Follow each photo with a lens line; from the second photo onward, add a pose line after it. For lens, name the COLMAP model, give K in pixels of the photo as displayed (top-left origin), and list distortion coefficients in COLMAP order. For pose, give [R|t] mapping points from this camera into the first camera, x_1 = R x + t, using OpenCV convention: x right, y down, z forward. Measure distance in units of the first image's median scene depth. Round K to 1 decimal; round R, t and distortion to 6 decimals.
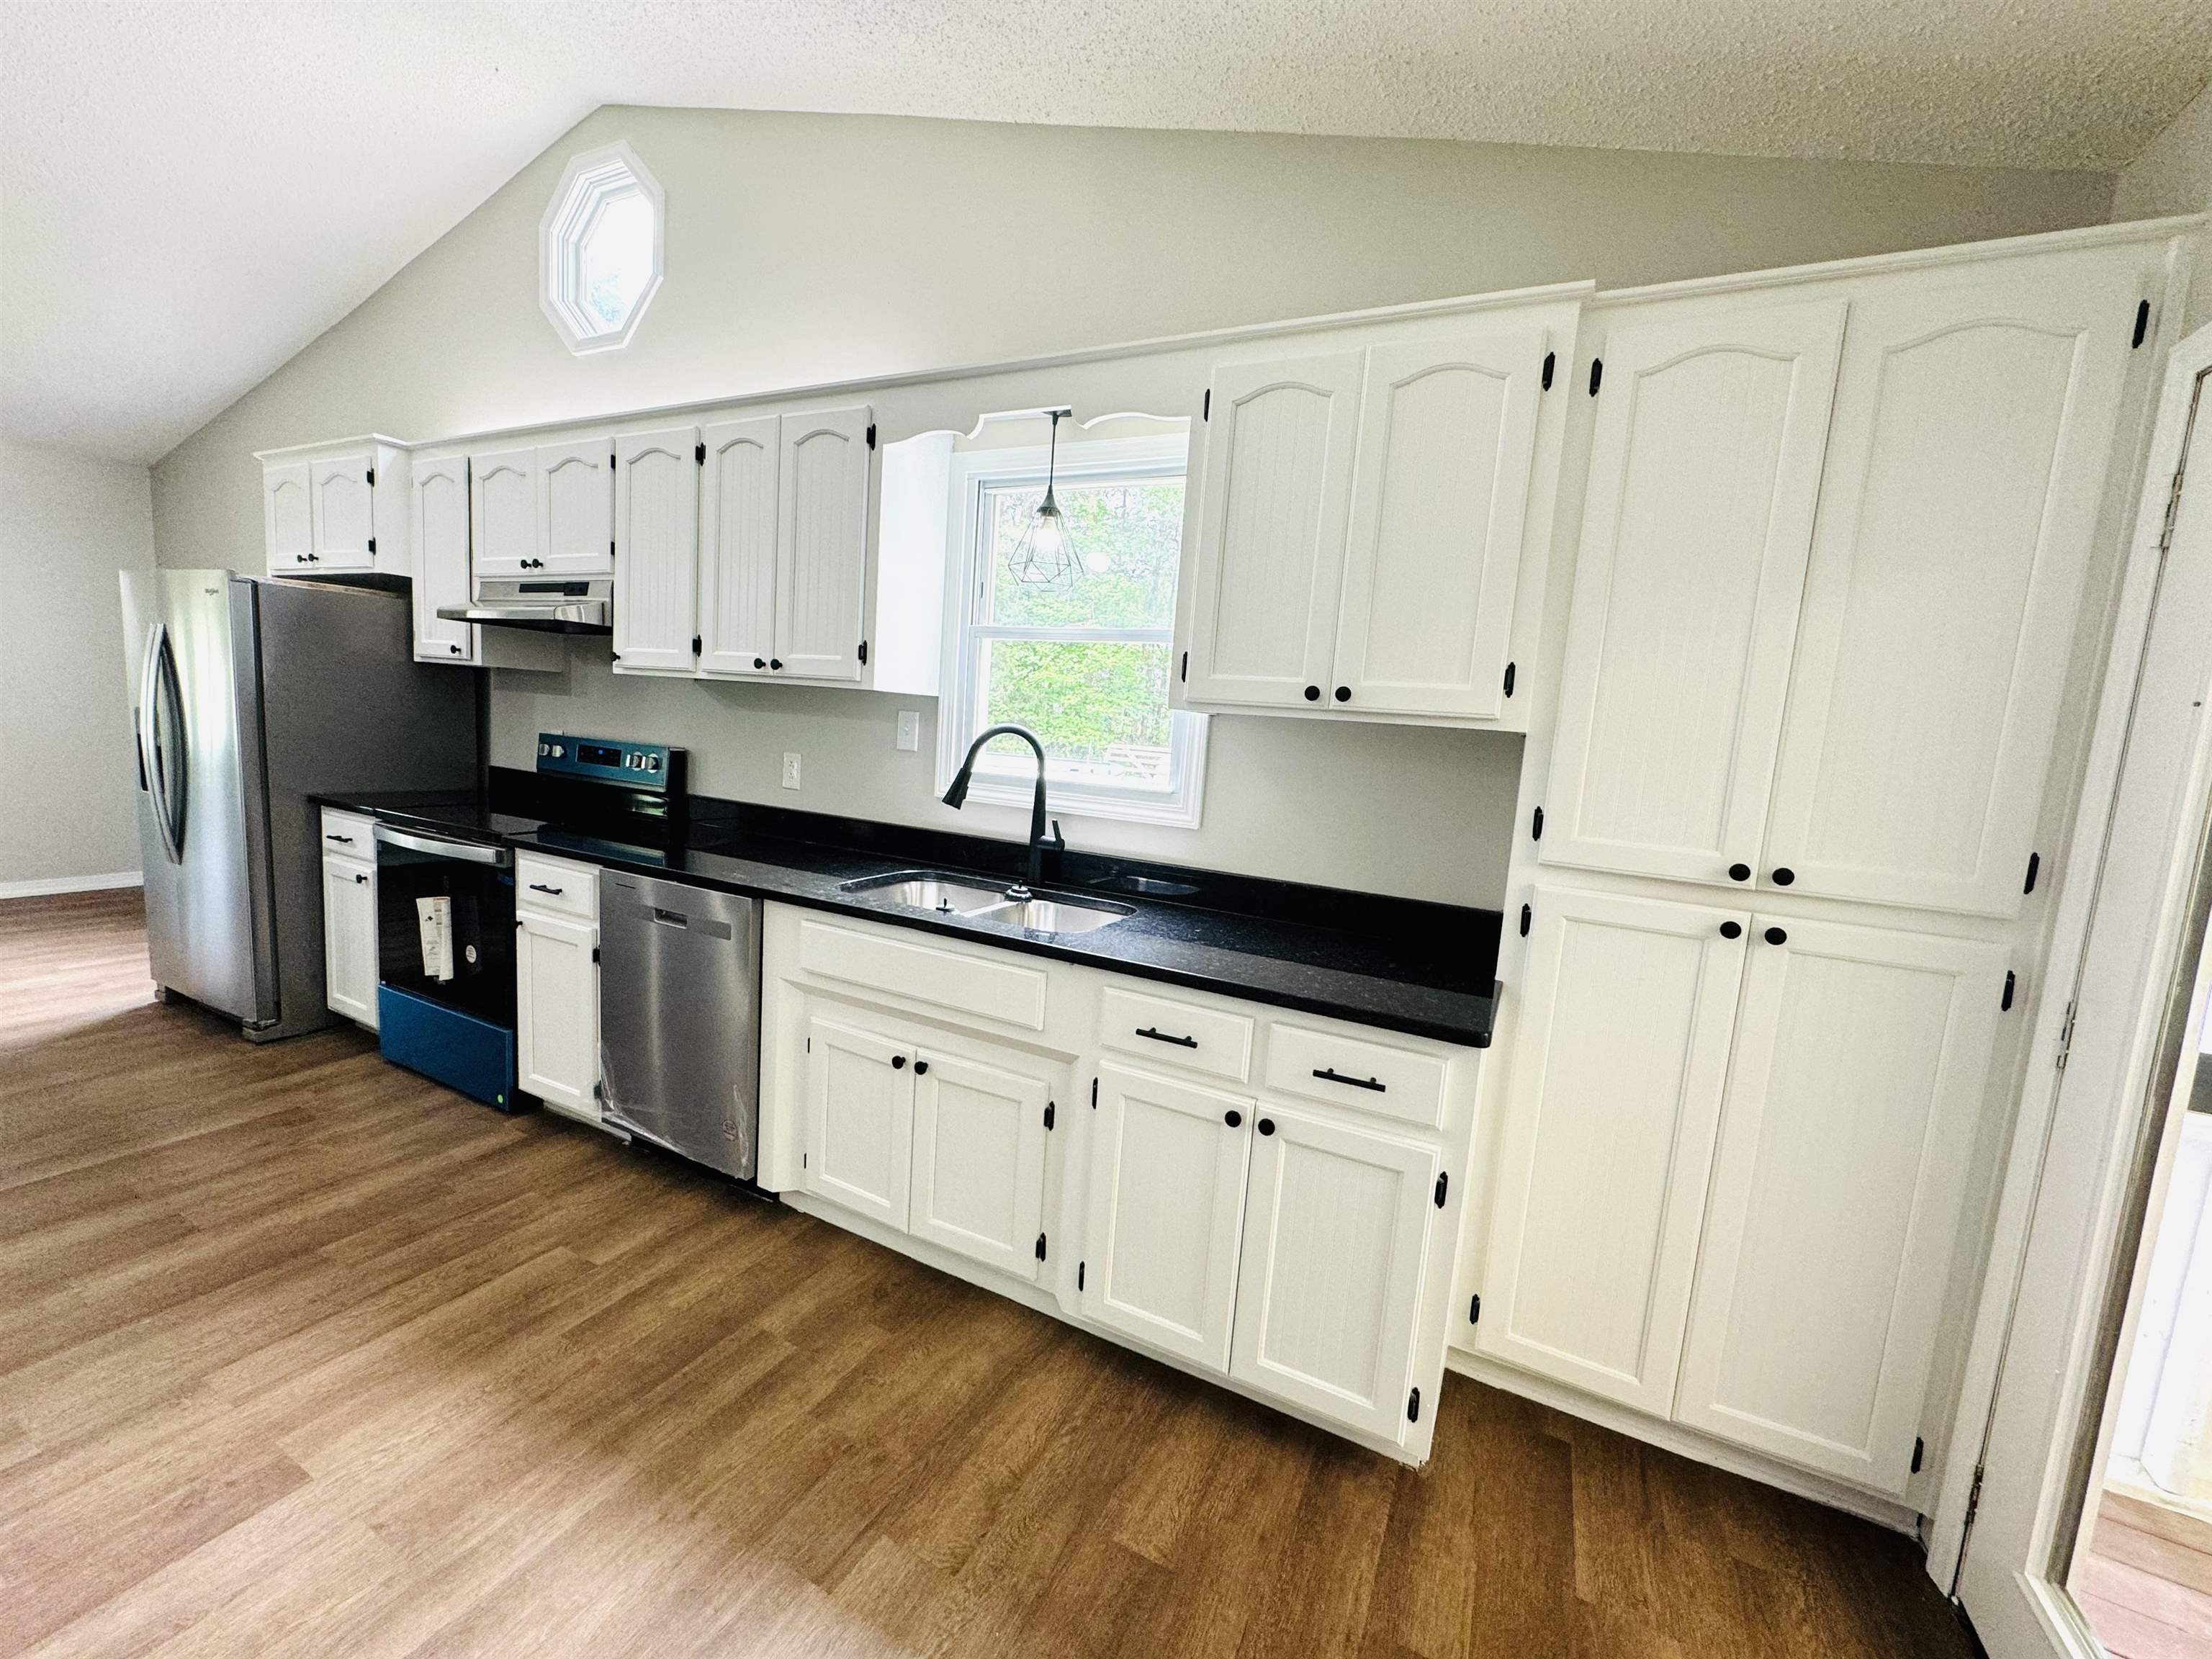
lens RADIAL K [[881.4, 0, 1107.0], [0, 881.4, 835.1], [0, 0, 1]] dist [0.001467, 0.000128]
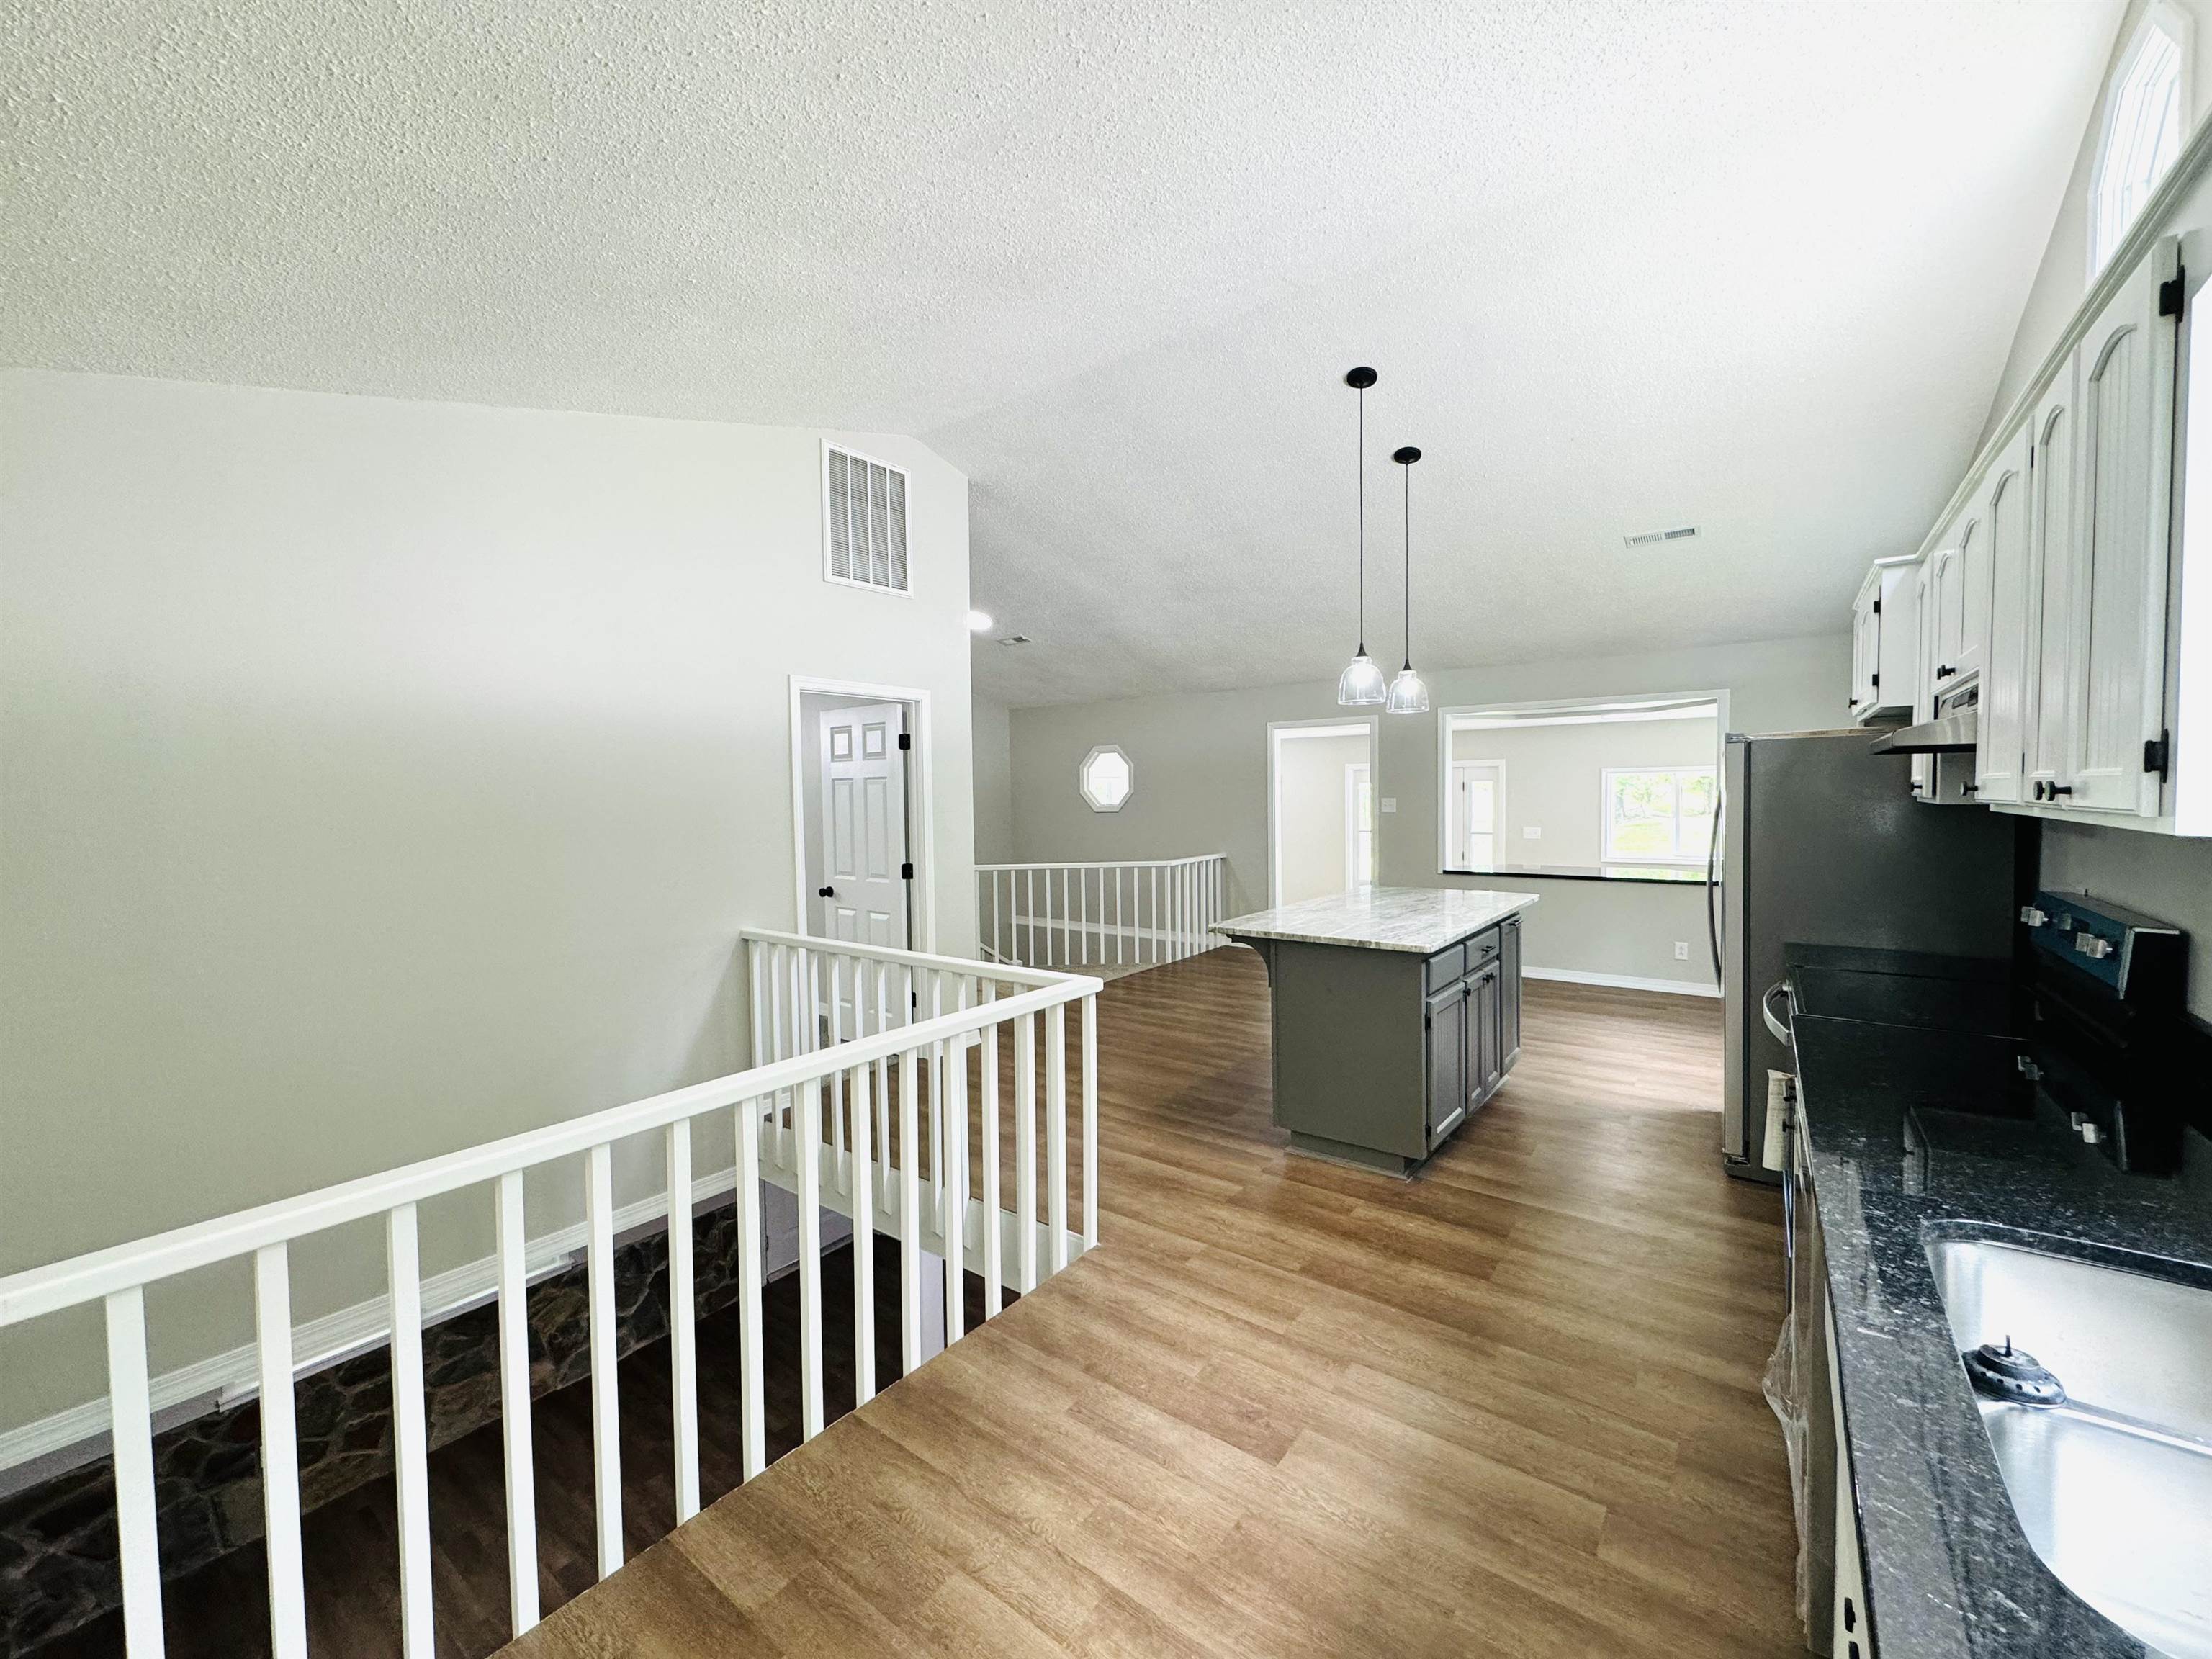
lens RADIAL K [[881.4, 0, 1099.4], [0, 881.4, 825.8], [0, 0, 1]] dist [0.001467, 0.000128]
pose [[-0.177371, -0.029358, -0.983706, 0.335863], [-0.122891, 0.992392, -0.007459, -0.119719], [0.976441, 0.119566, -0.179629, 0.659093]]
